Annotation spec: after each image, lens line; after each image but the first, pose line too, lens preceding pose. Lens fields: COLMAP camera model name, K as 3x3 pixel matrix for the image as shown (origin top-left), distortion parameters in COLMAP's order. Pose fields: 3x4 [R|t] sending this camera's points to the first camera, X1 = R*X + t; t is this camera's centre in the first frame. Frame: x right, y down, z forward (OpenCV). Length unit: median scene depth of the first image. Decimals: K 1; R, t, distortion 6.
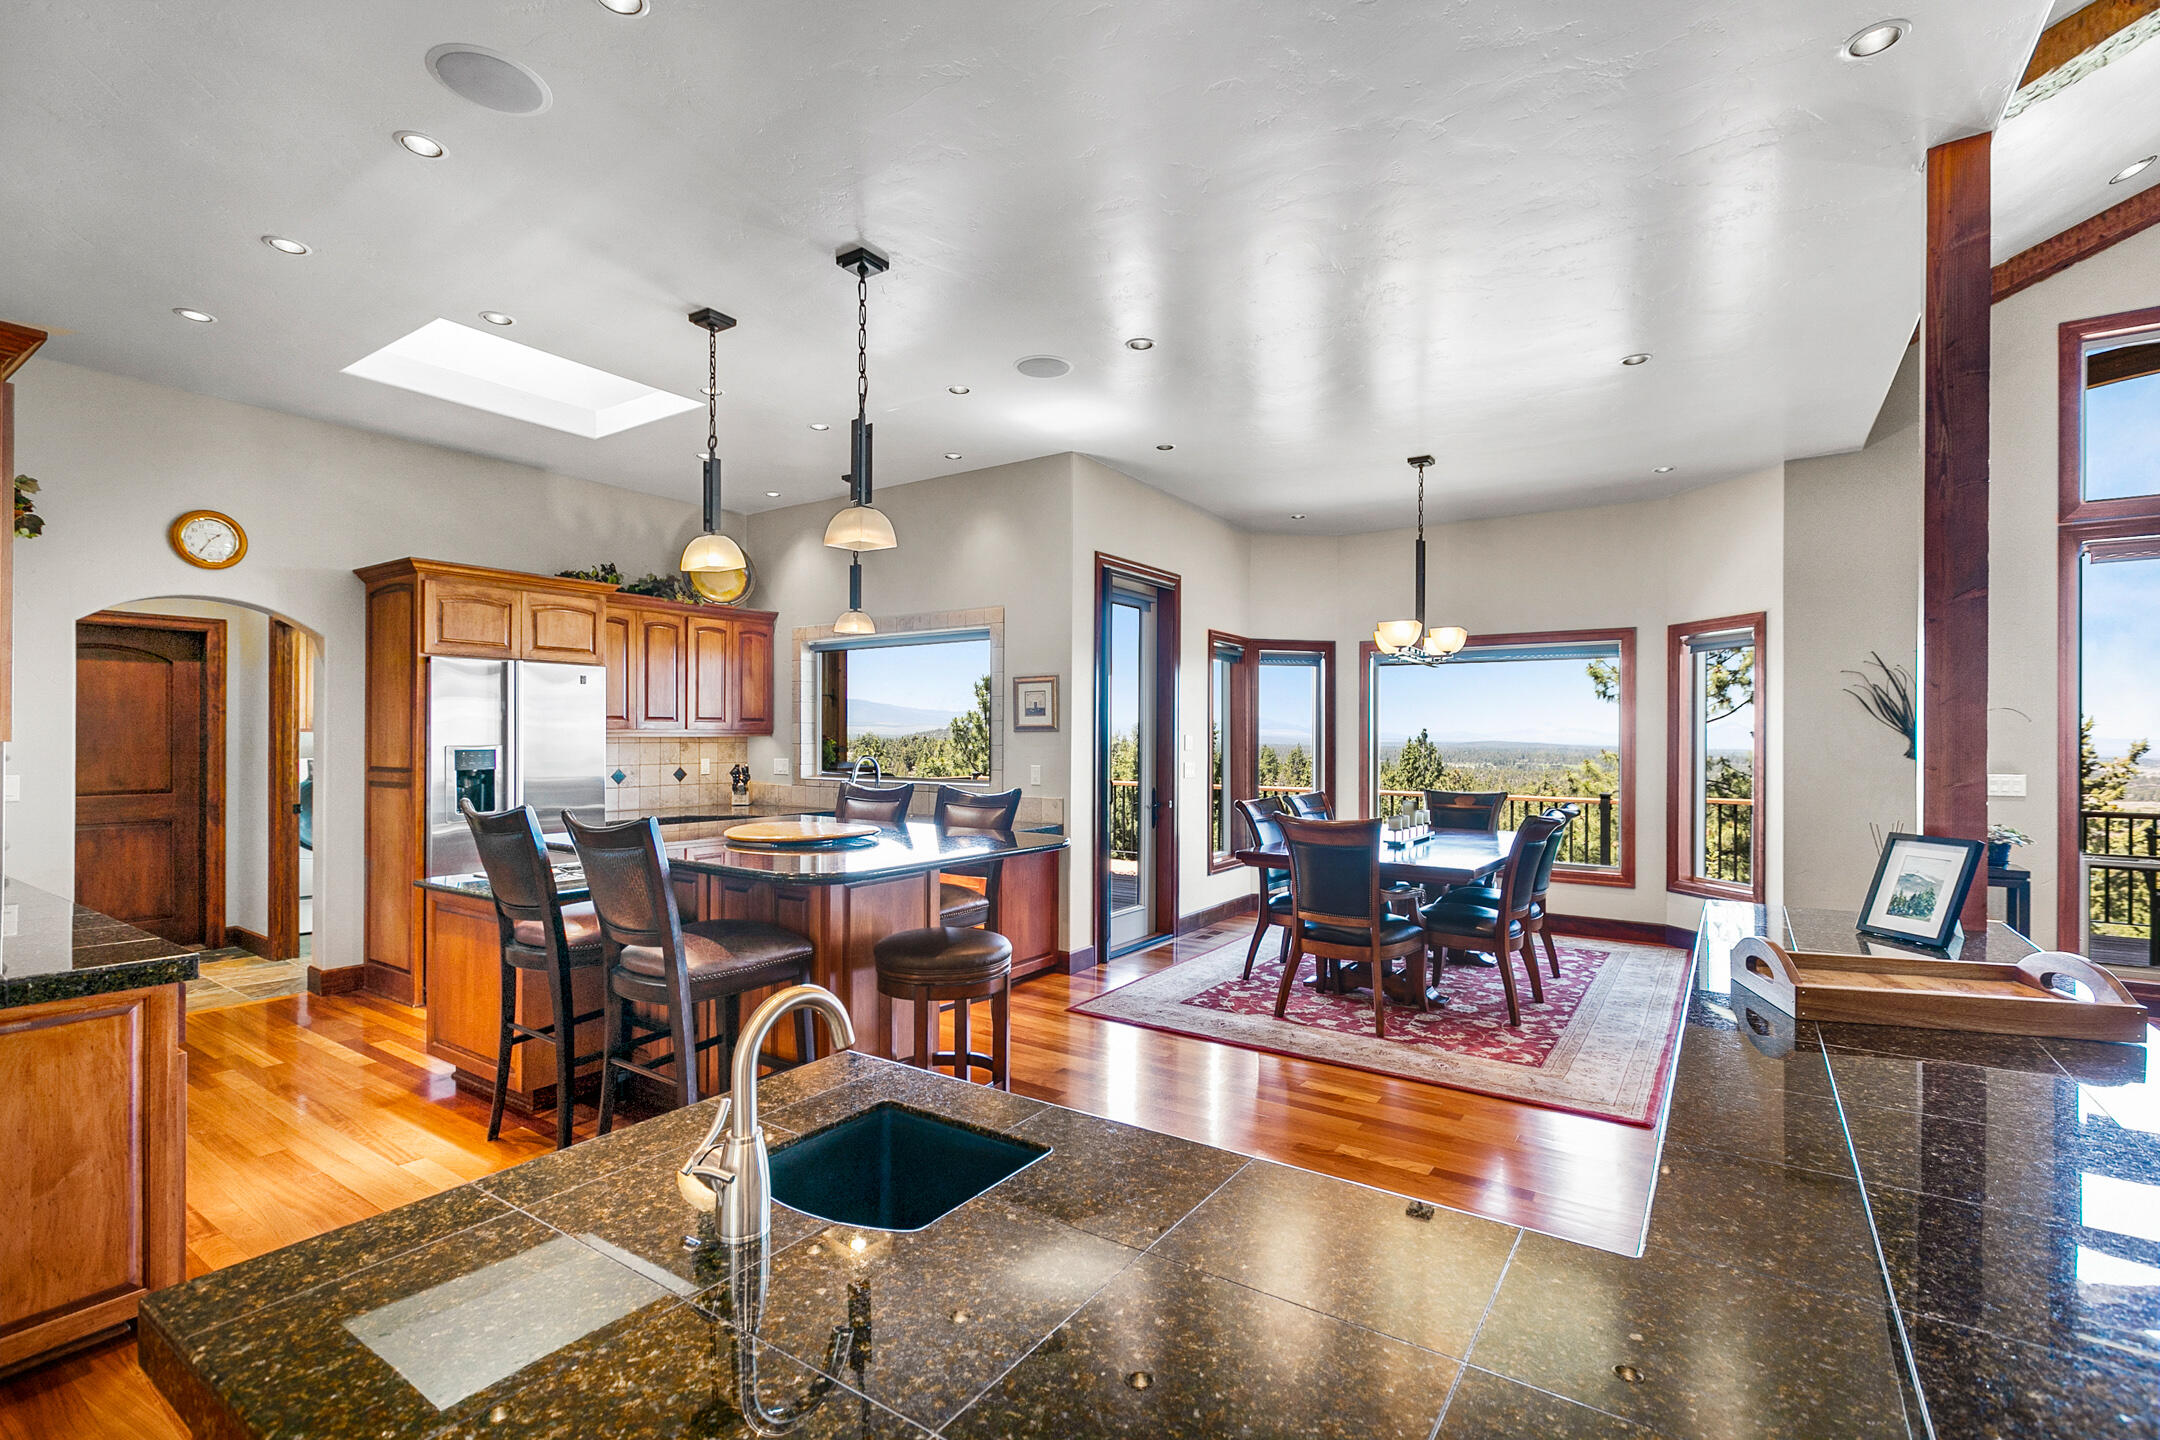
lens RADIAL K [[972.6, 0, 1080.0], [0, 972.6, 720.0], [0, 0, 1]] dist [-0.001605, -0.000123]
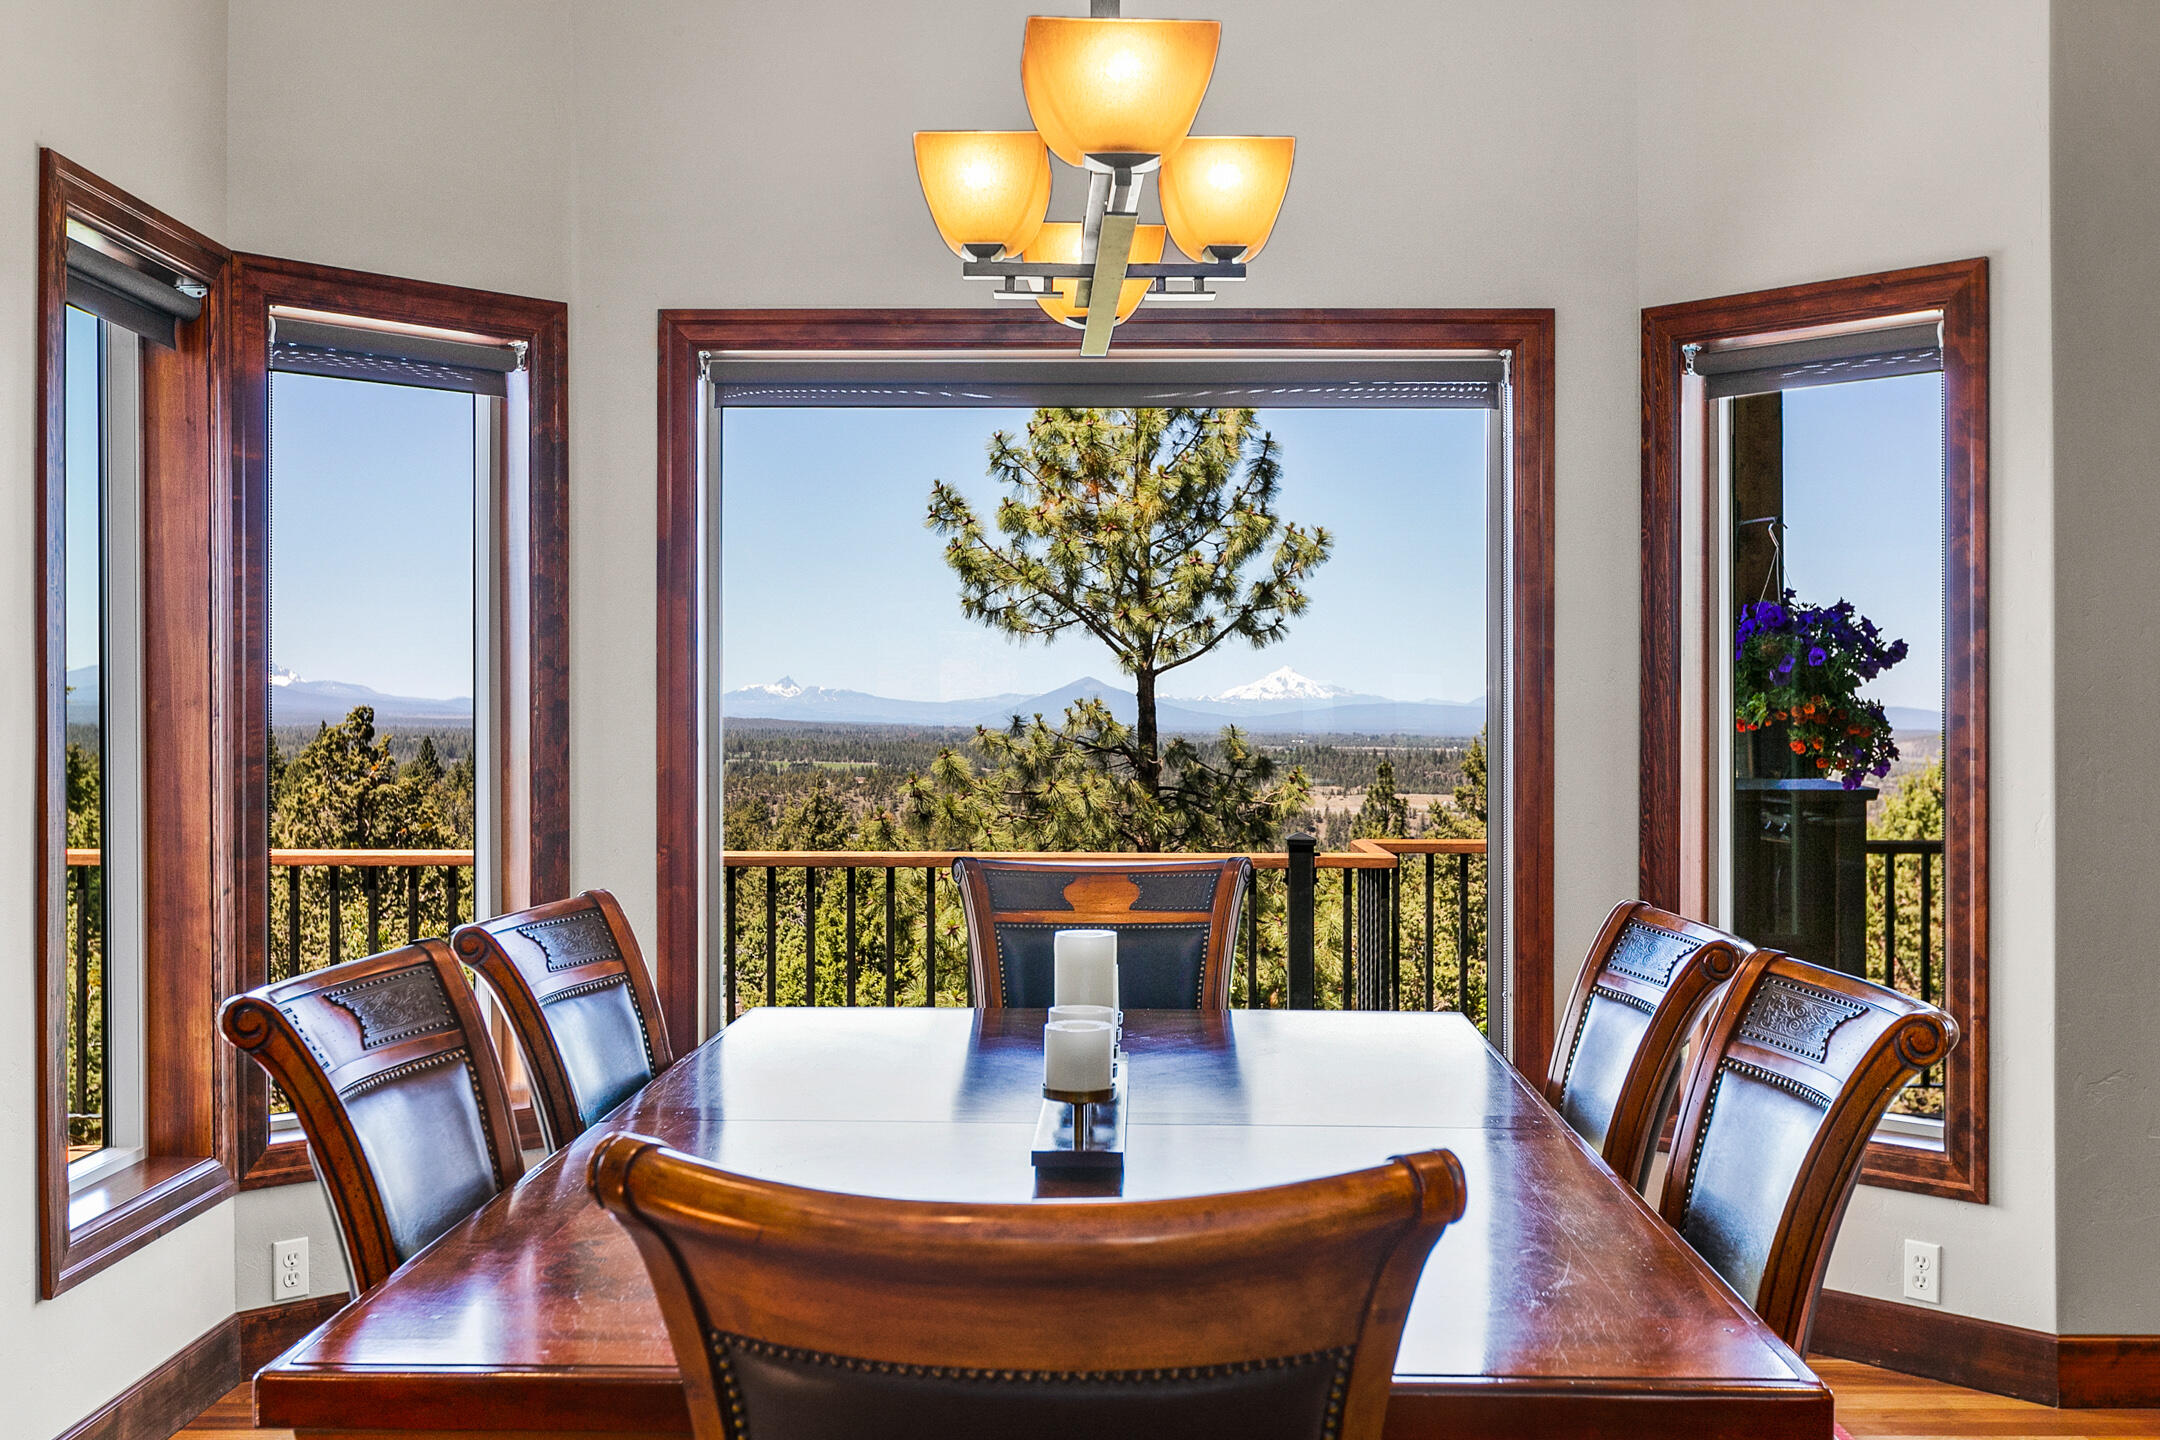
lens RADIAL K [[2106.4, 0, 1089.3], [0, 2106.4, 721.3], [0, 0, 1]] dist [-0.013711, -0.010484]
pose [[0.831740, -0.004591, 0.555146, 0.074445], [-0.008374, 0.999748, 0.020813, 0.024837], [-0.555102, -0.021960, 0.831493, 0.533494]]
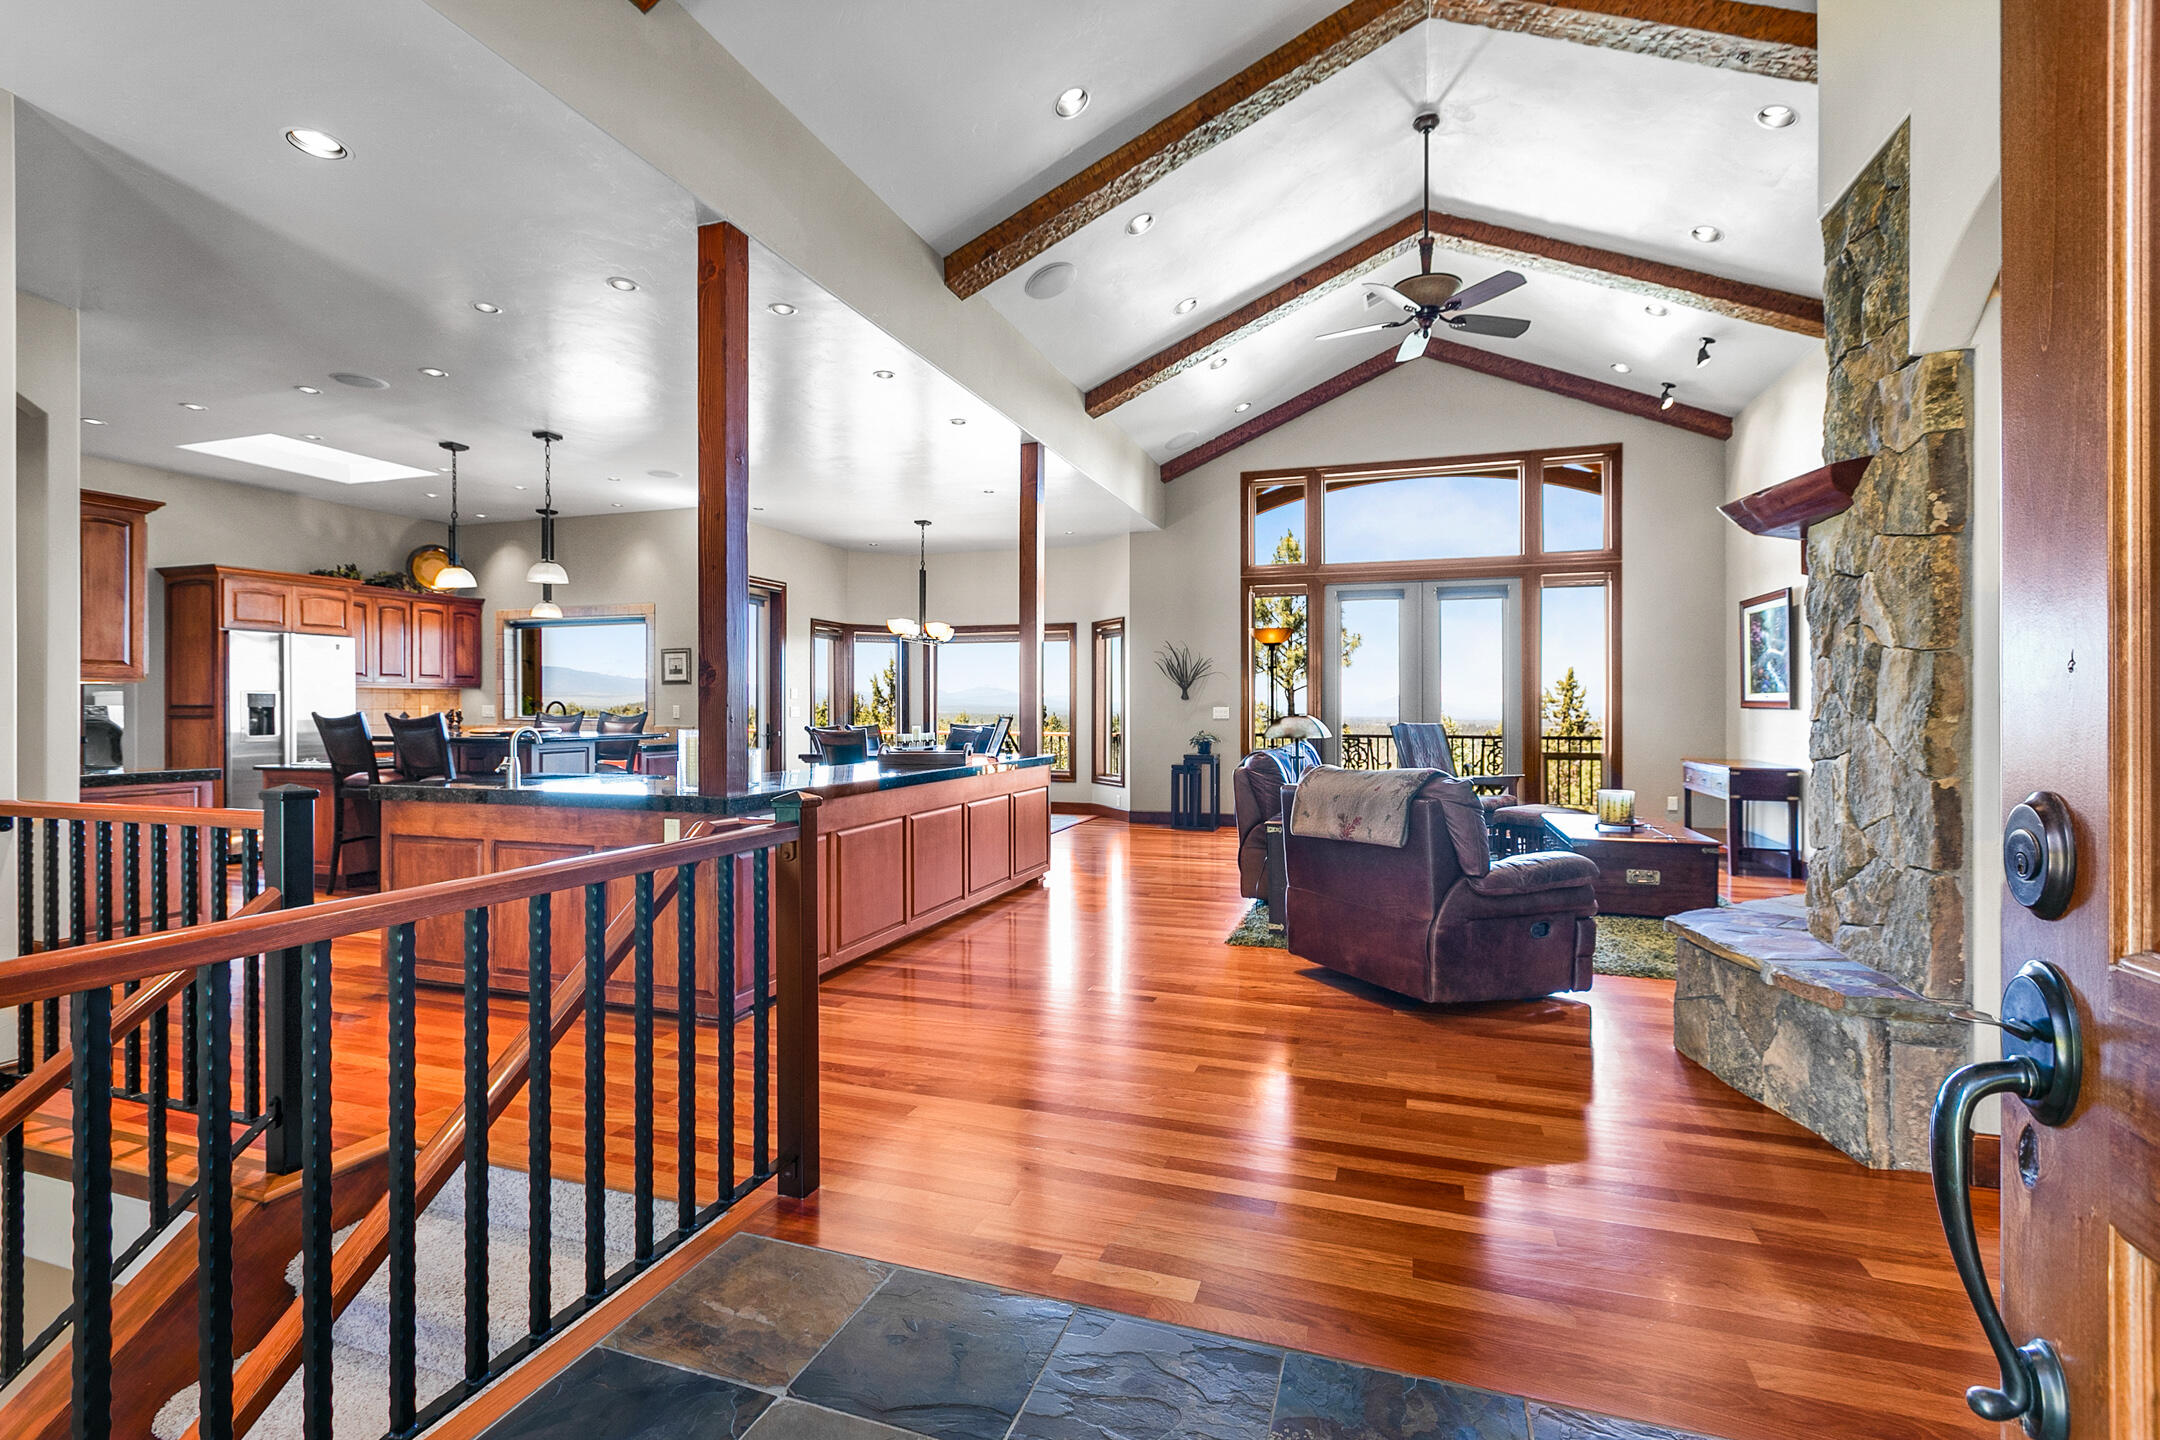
lens RADIAL K [[981.0, 0, 1081.1], [0, 981.0, 711.2], [0, 0, 1]] dist [0.014941, -0.000139]
pose [[0.965046, -0.003752, 0.262054, 0.151864], [-0.001607, 0.999794, 0.020234, 0.020376], [-0.262076, -0.019947, 0.964841, -0.631052]]
